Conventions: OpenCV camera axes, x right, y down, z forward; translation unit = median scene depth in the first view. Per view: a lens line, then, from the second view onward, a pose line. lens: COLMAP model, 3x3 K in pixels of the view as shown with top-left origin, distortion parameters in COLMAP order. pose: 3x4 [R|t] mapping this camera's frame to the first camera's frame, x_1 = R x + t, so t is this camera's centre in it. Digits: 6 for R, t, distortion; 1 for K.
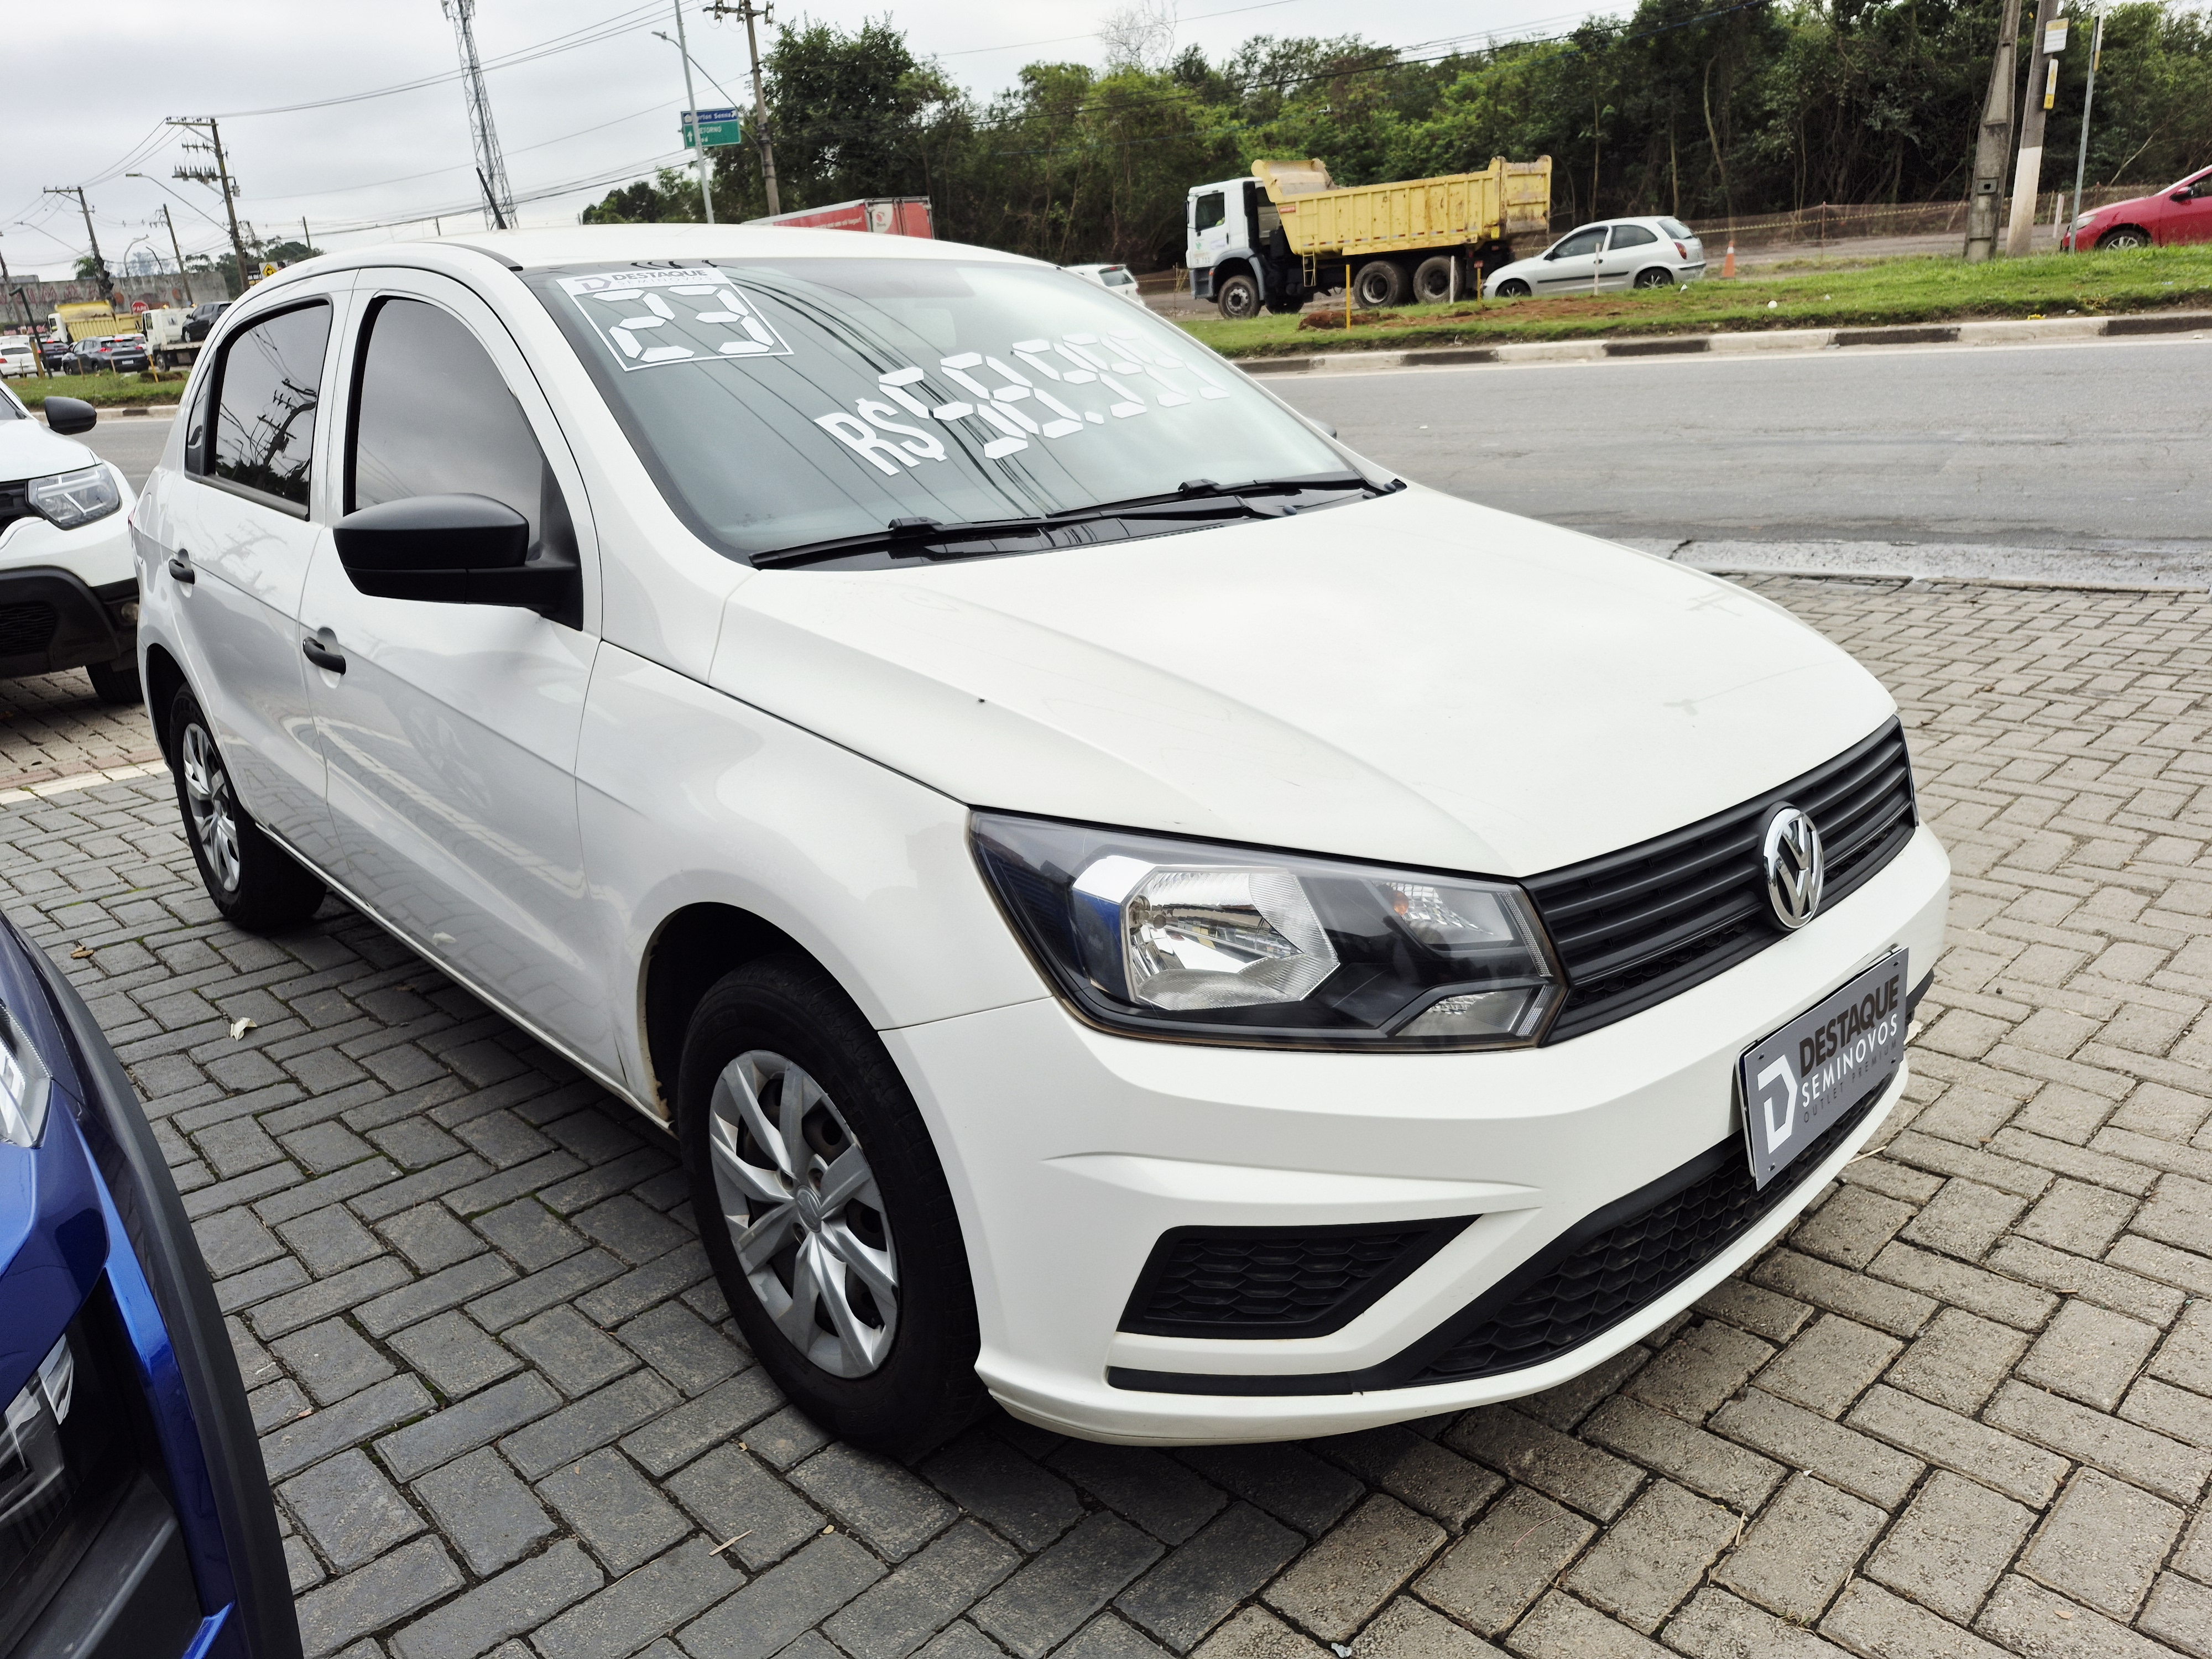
lens RADIAL K [[1510.6, 0, 1066.7], [0, 1510.6, 824.1], [0, 0, 1]] dist [0.018617, -0.009132]
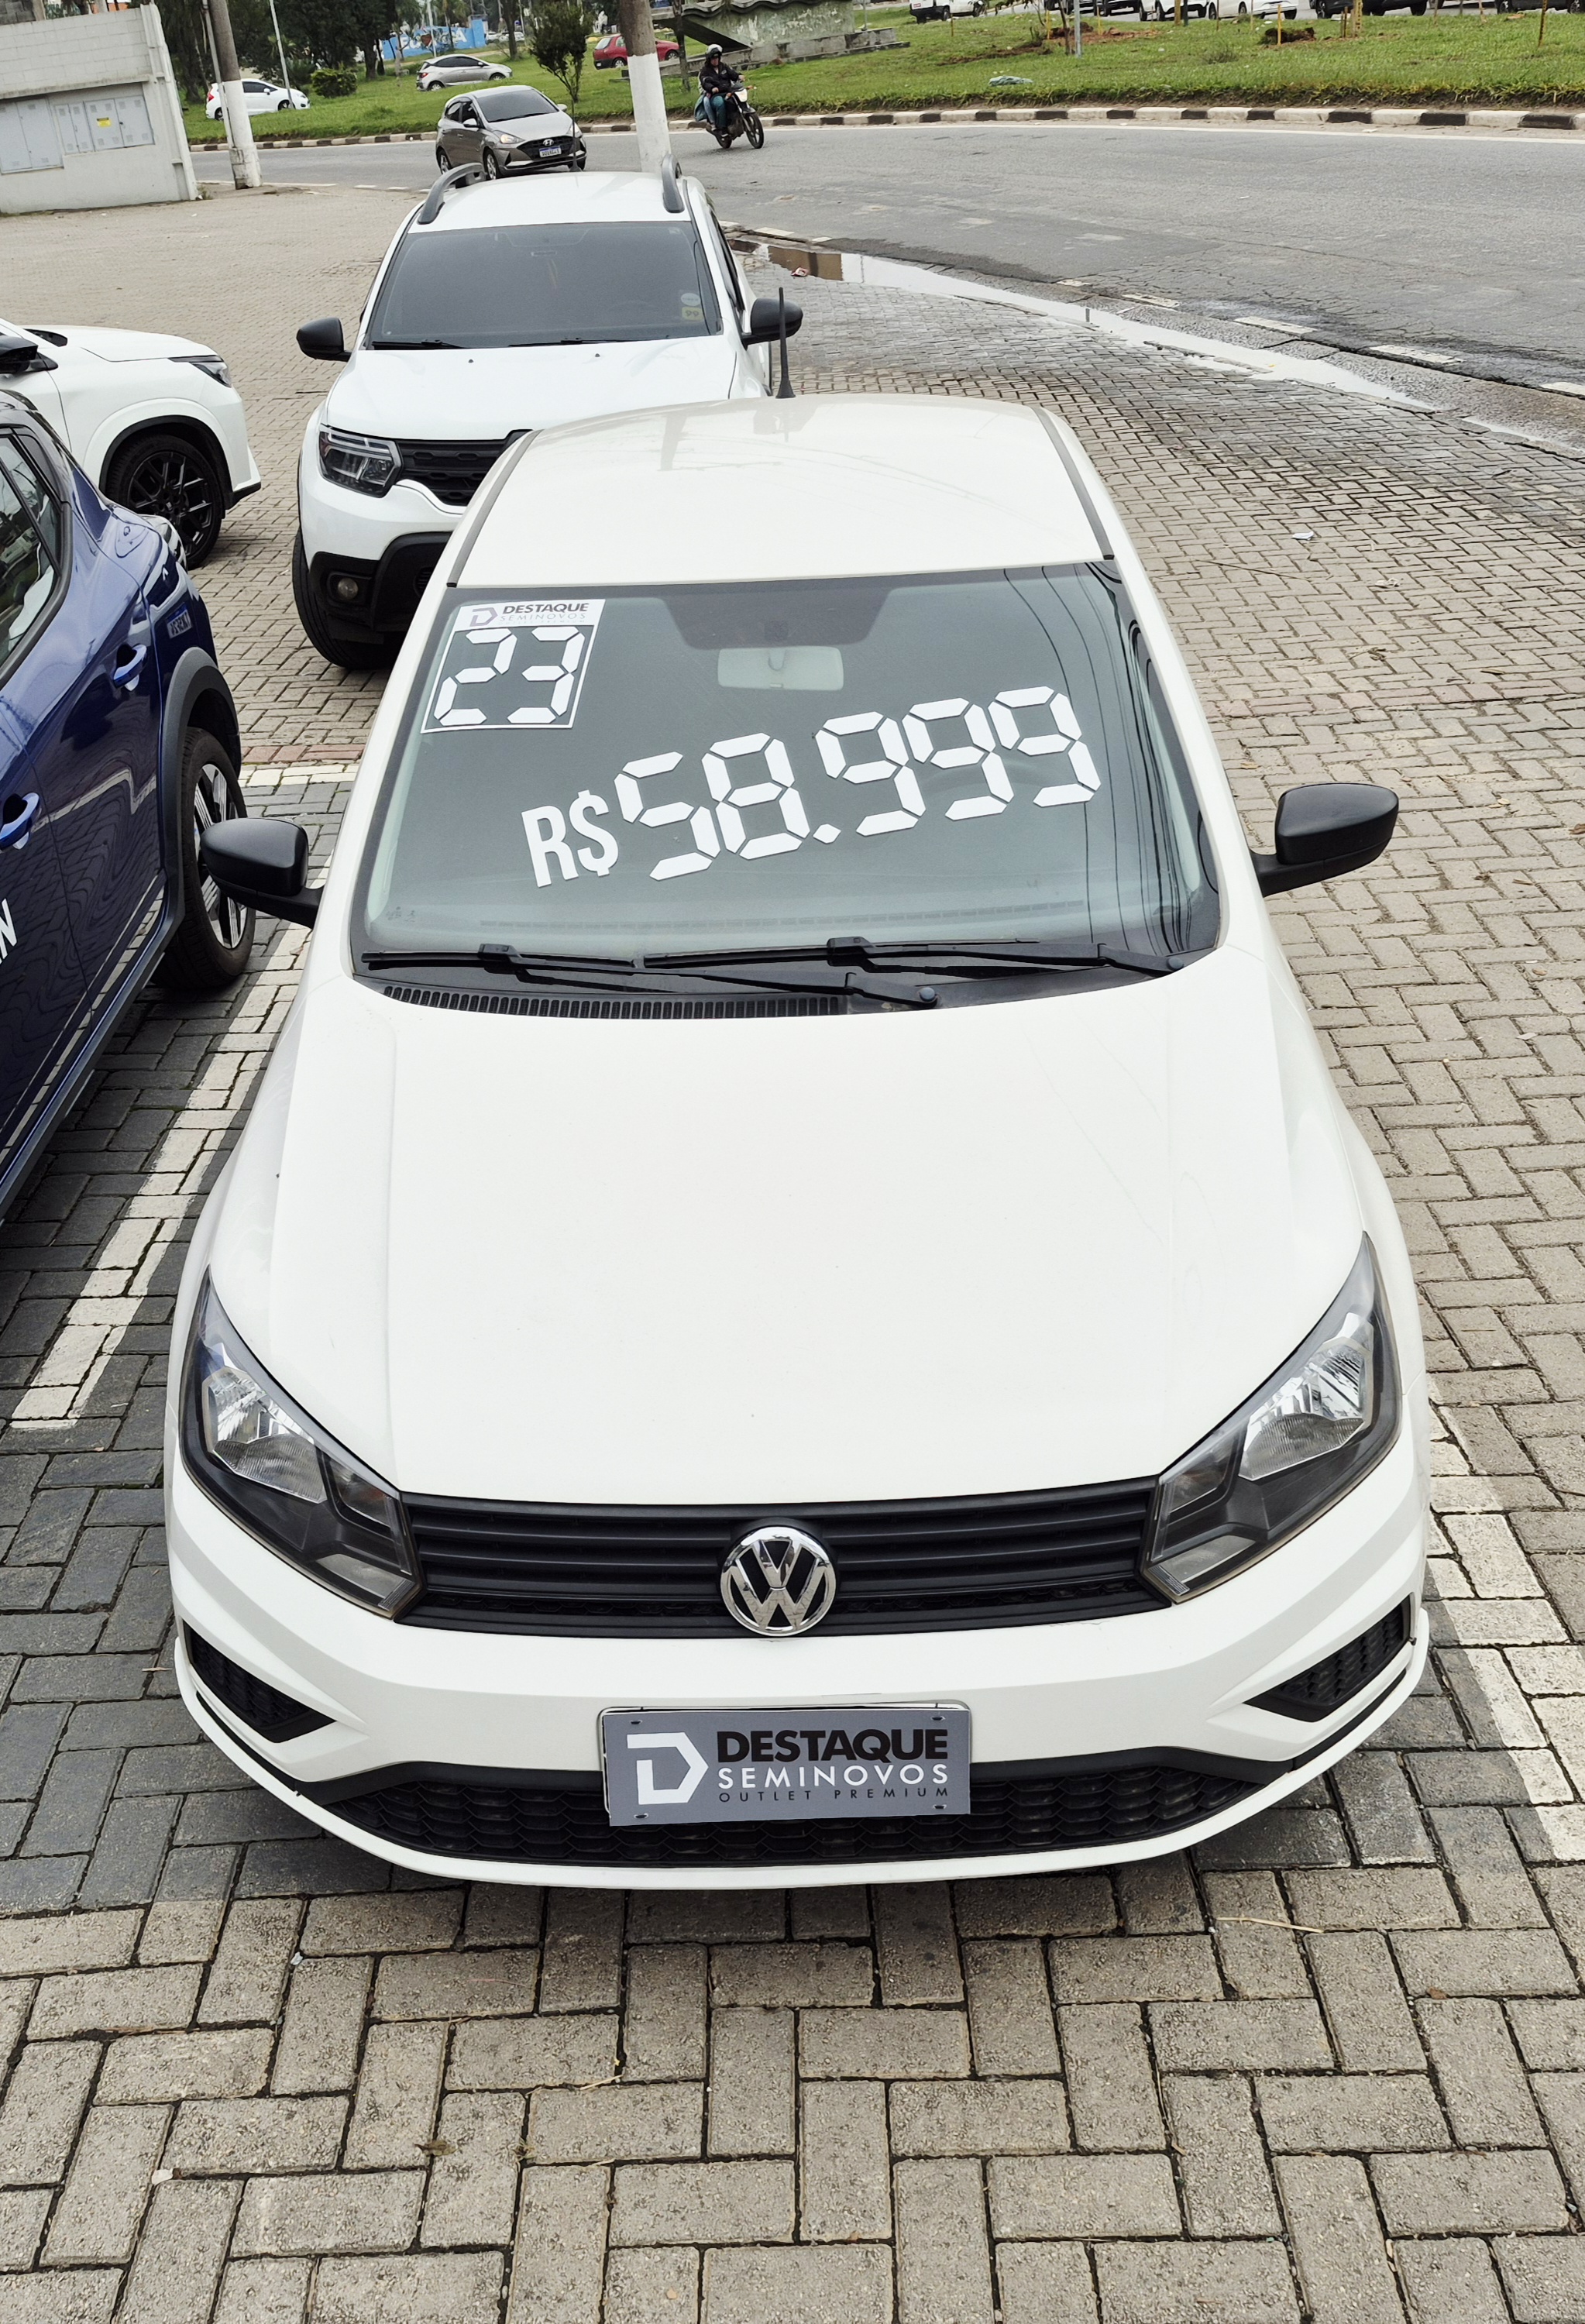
lens RADIAL K [[2063.4, 0, 769.0], [0, 2063.4, 1121.0], [0, 0, 1]] dist [0.053774, -0.034878]
pose [[0.734021, 0.316726, -0.600748, 1.002077], [-0.194503, 0.945576, 0.260872, -0.517595], [0.650678, -0.074638, 0.755677, -0.029375]]
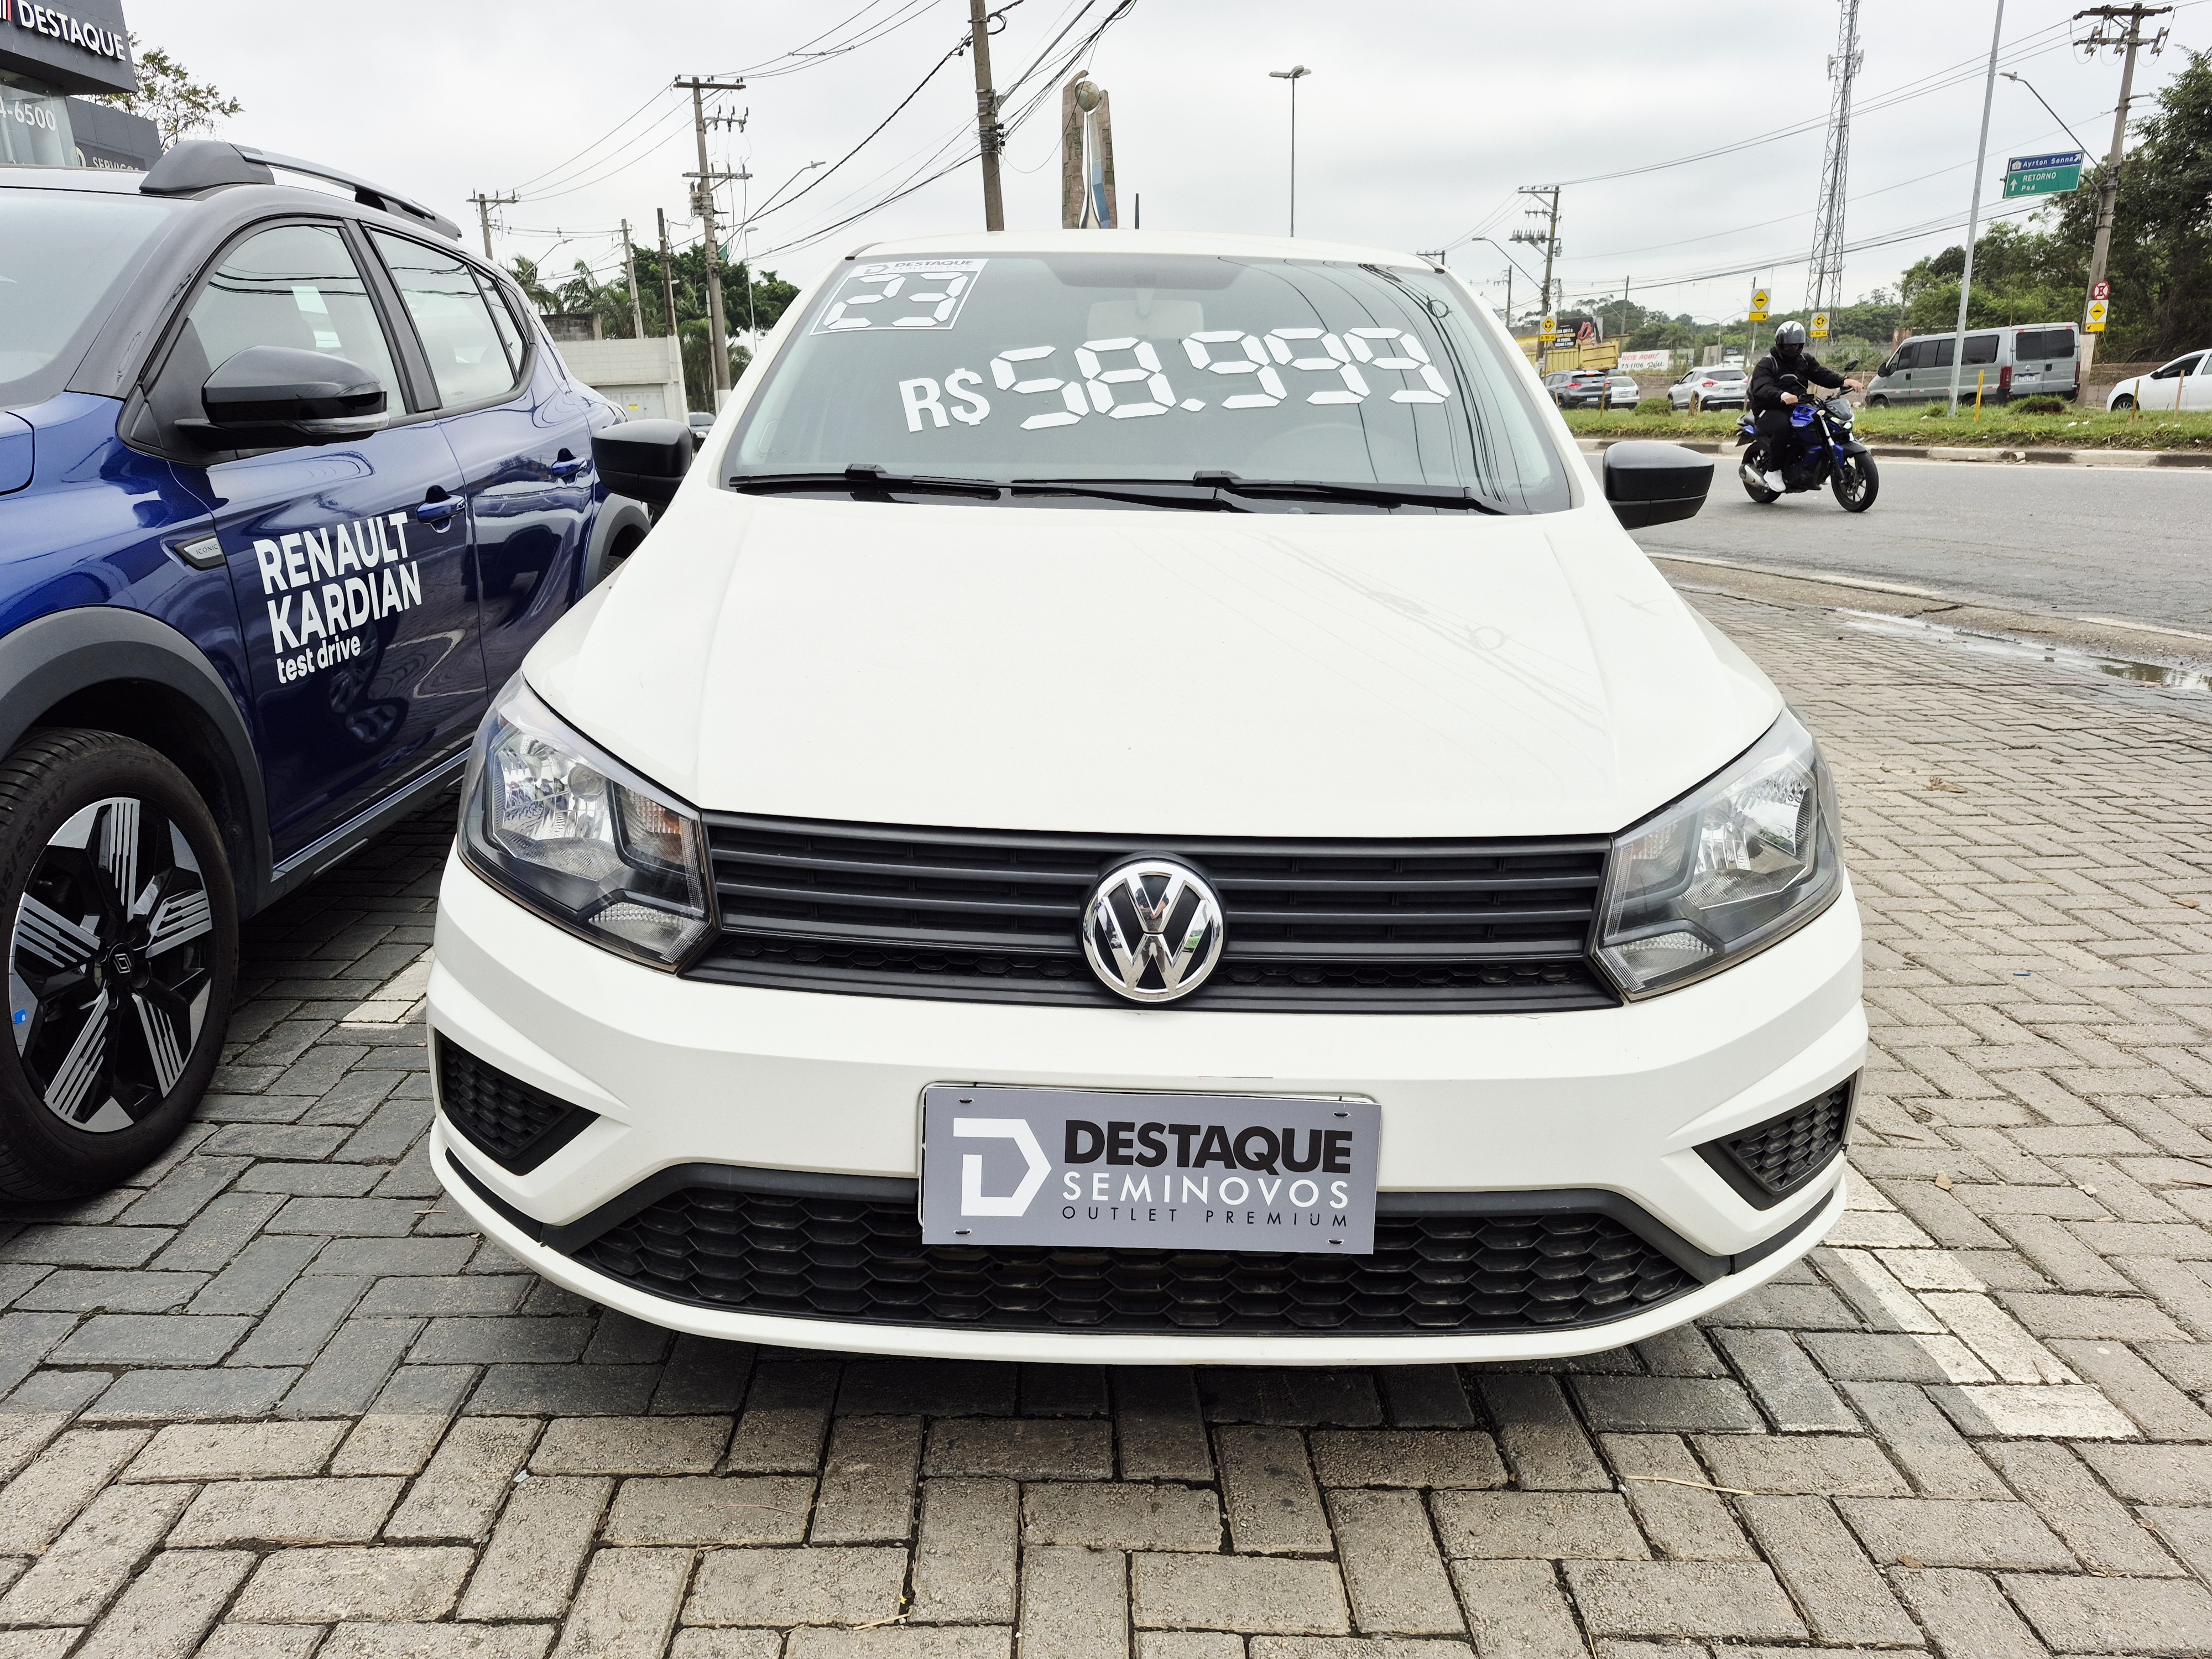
lens RADIAL K [[1510.6, 0, 1100.0], [0, 1510.6, 821.0], [0, 0, 1]] dist [0.018617, -0.009132]
pose [[0.737457, 0.233750, -0.633654, 0.800029], [-0.255624, 0.965006, 0.058483, -0.057667], [0.625150, 0.118849, 0.771403, 0.275897]]
